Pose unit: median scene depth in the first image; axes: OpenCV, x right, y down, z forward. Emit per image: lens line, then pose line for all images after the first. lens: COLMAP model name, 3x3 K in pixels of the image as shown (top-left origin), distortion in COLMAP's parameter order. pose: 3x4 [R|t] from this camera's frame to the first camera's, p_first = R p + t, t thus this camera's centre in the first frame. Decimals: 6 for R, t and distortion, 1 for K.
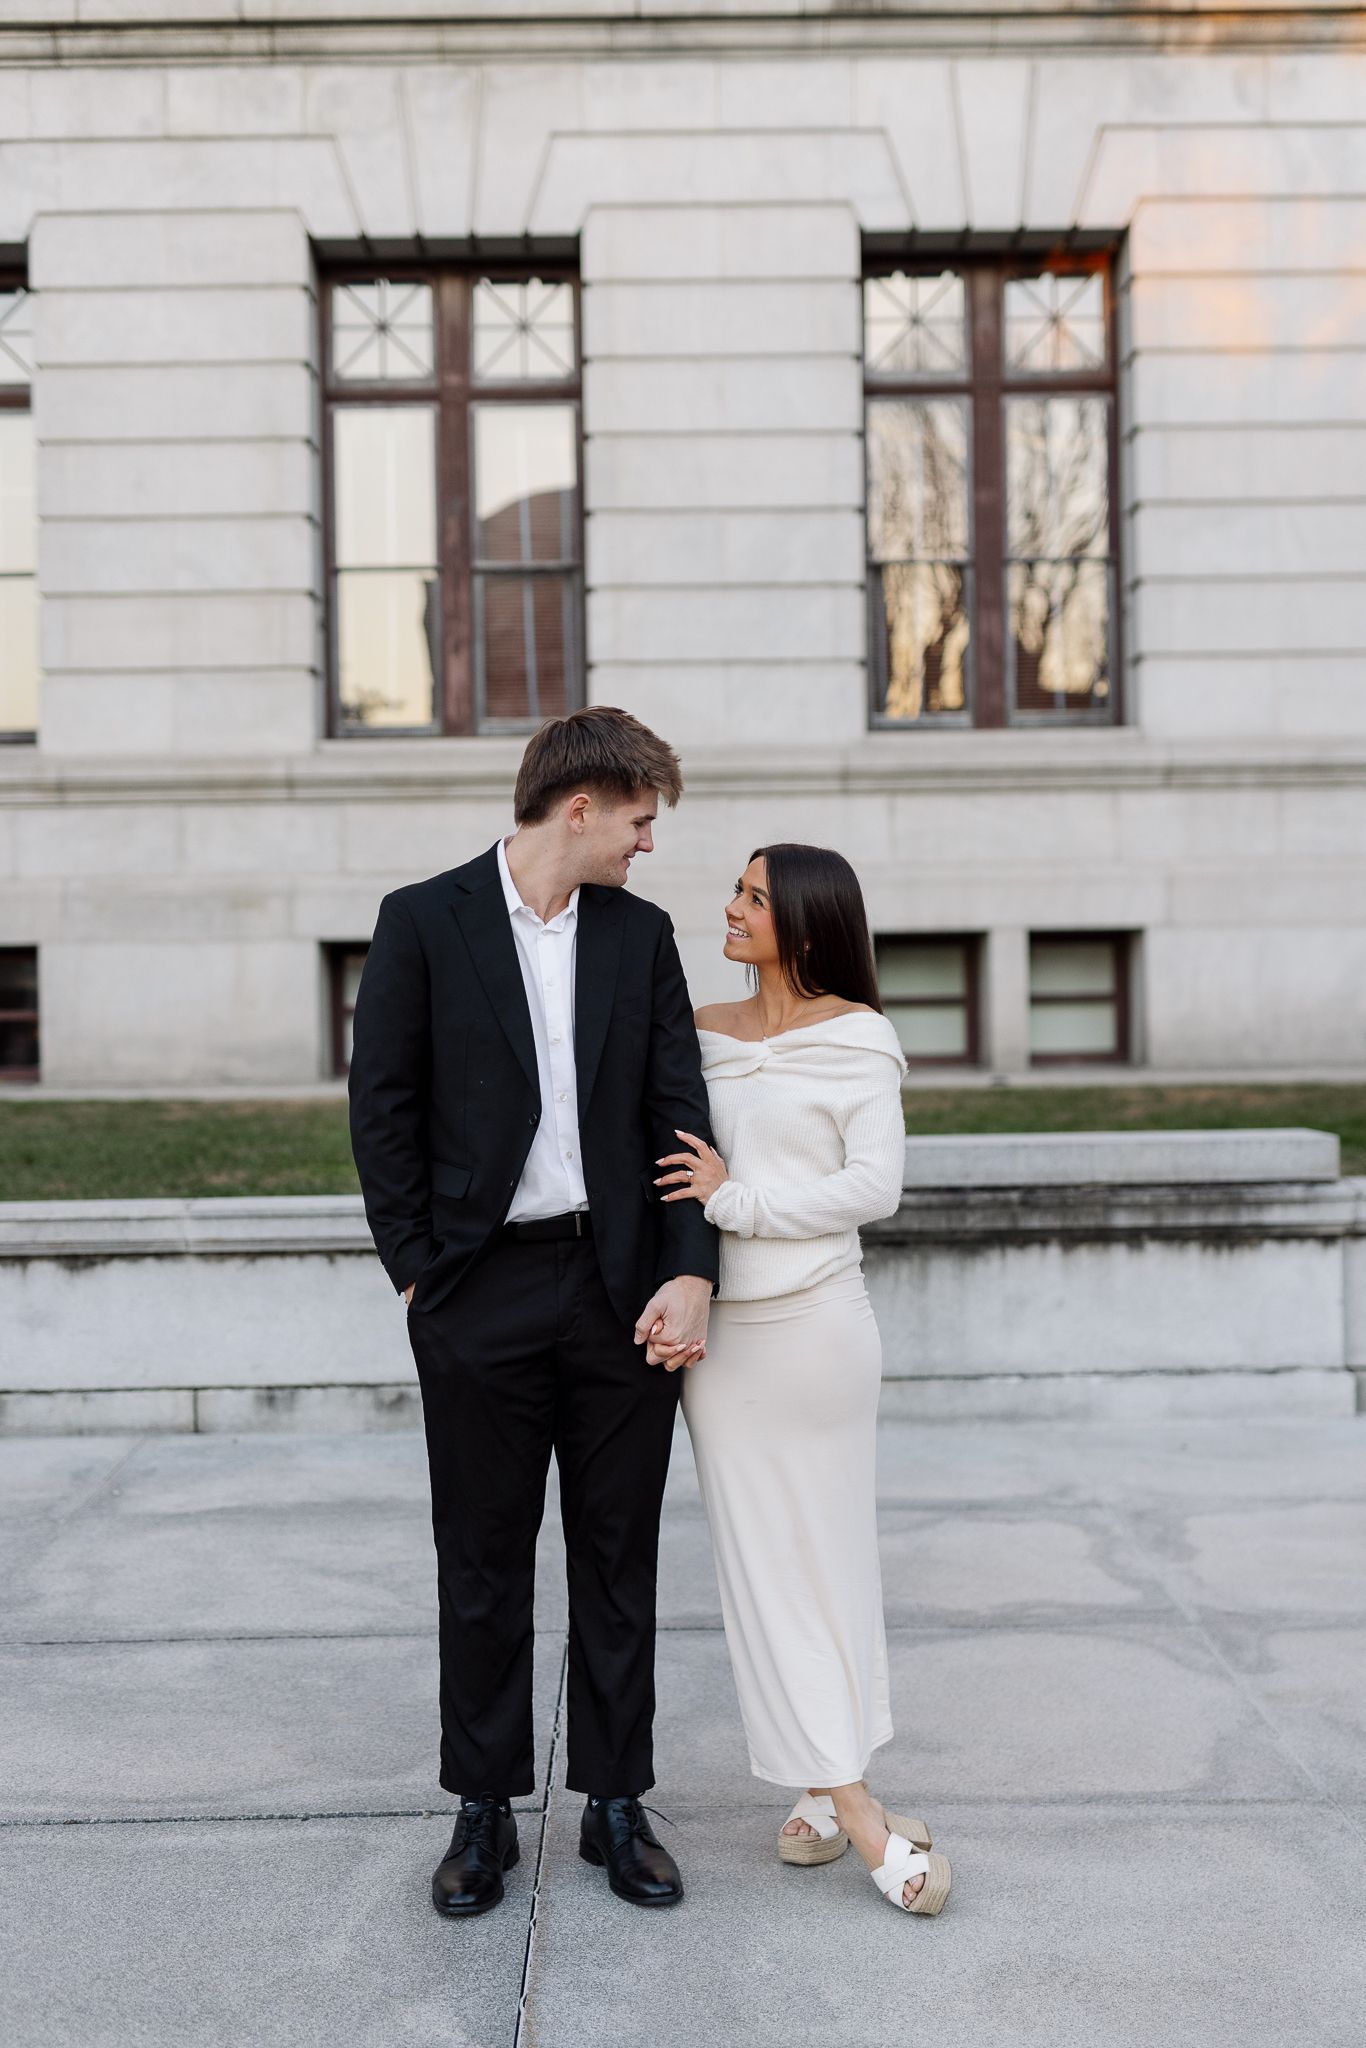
lens RADIAL K [[2937.4, 0, 696.9], [0, 2937.4, 1019.3], [0, 0, 1]] dist [-0.001893, 0.023123]
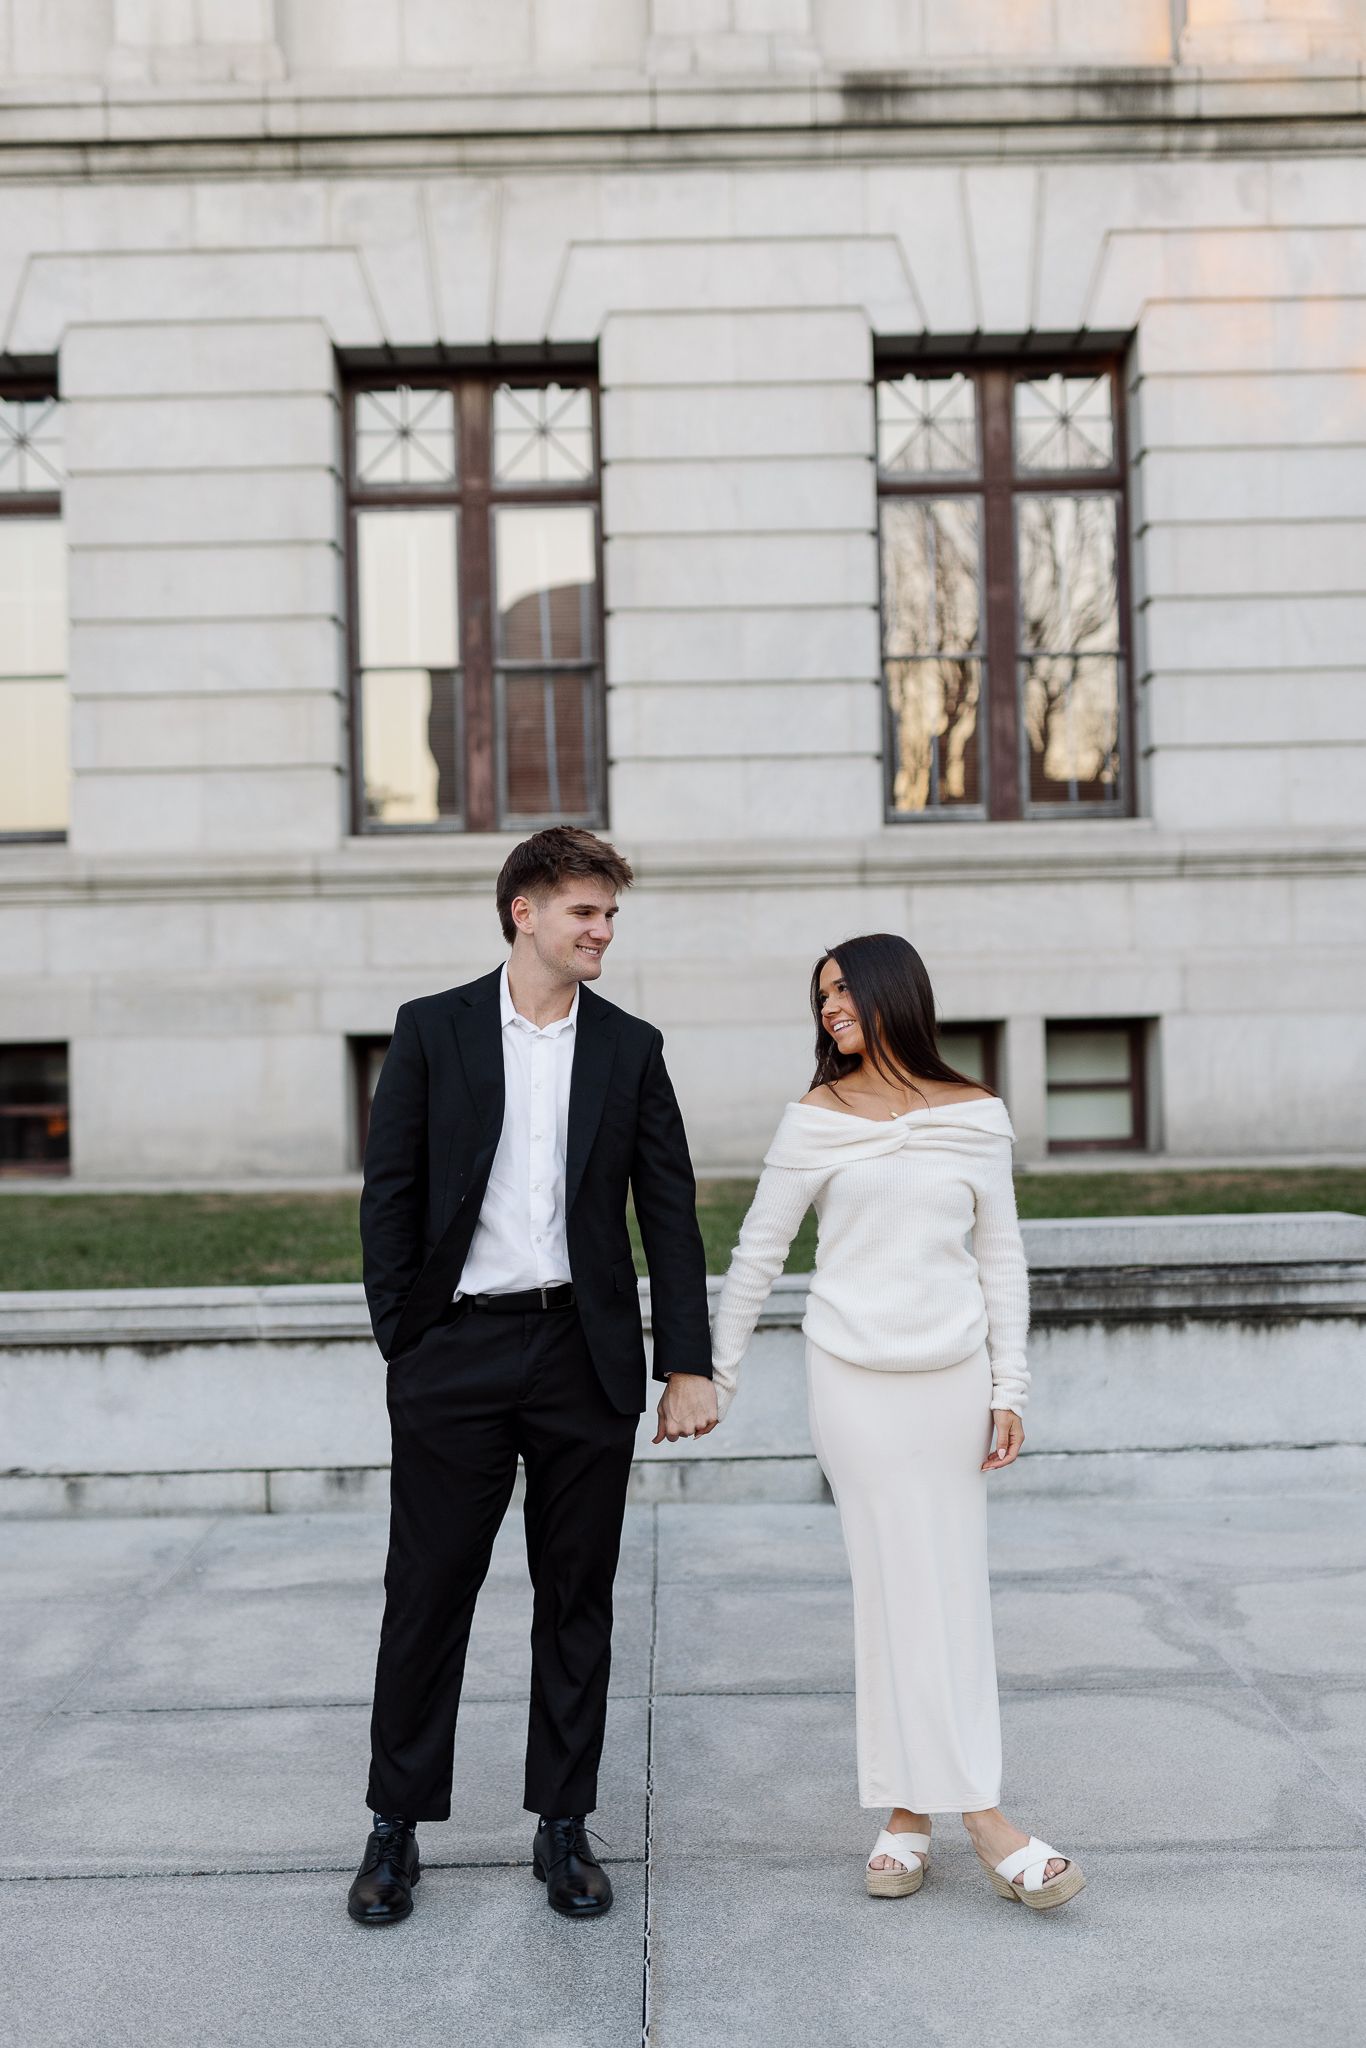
lens RADIAL K [[2933.2, 0, 683.0], [0, 2933.2, 1024.0], [0, 0, 1]] dist [0.001121, 0.008495]
pose [[0.999954, -0.007262, -0.006252, -0.005832], [0.007078, 0.999554, -0.029000, -0.000101], [0.006460, 0.028954, 0.999560, -0.012265]]
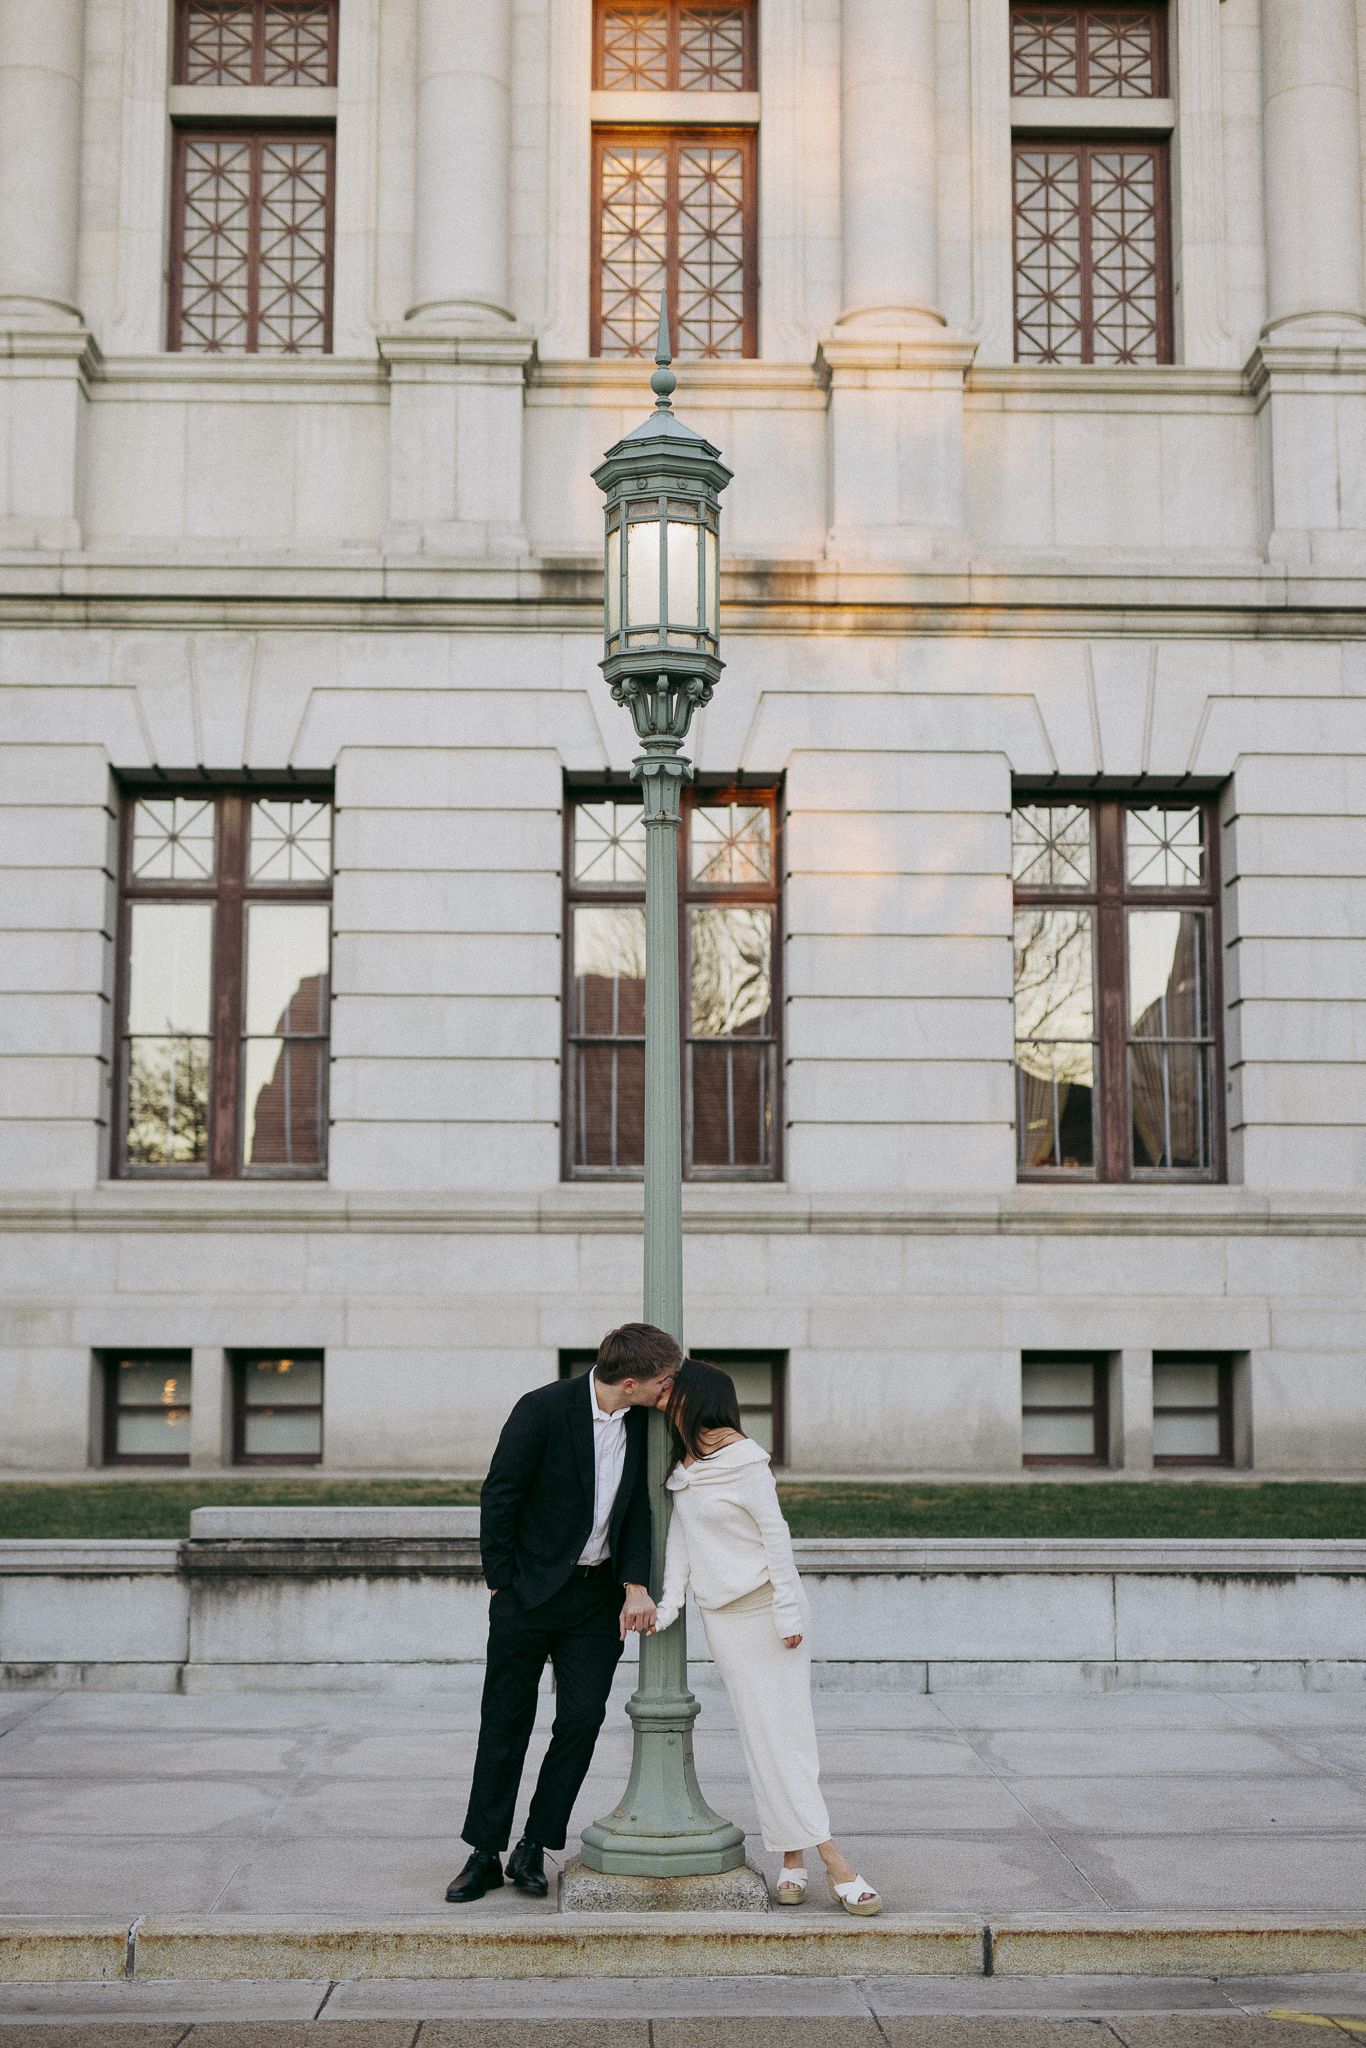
lens RADIAL K [[2933.2, 0, 683.0], [0, 2933.2, 1024.0], [0, 0, 1]] dist [0.001121, 0.008495]
pose [[0.999671, 0.019626, 0.016511, 0.089079], [-0.017268, 0.991030, -0.132516, -0.003743], [-0.018964, 0.132187, 0.991043, -0.199967]]
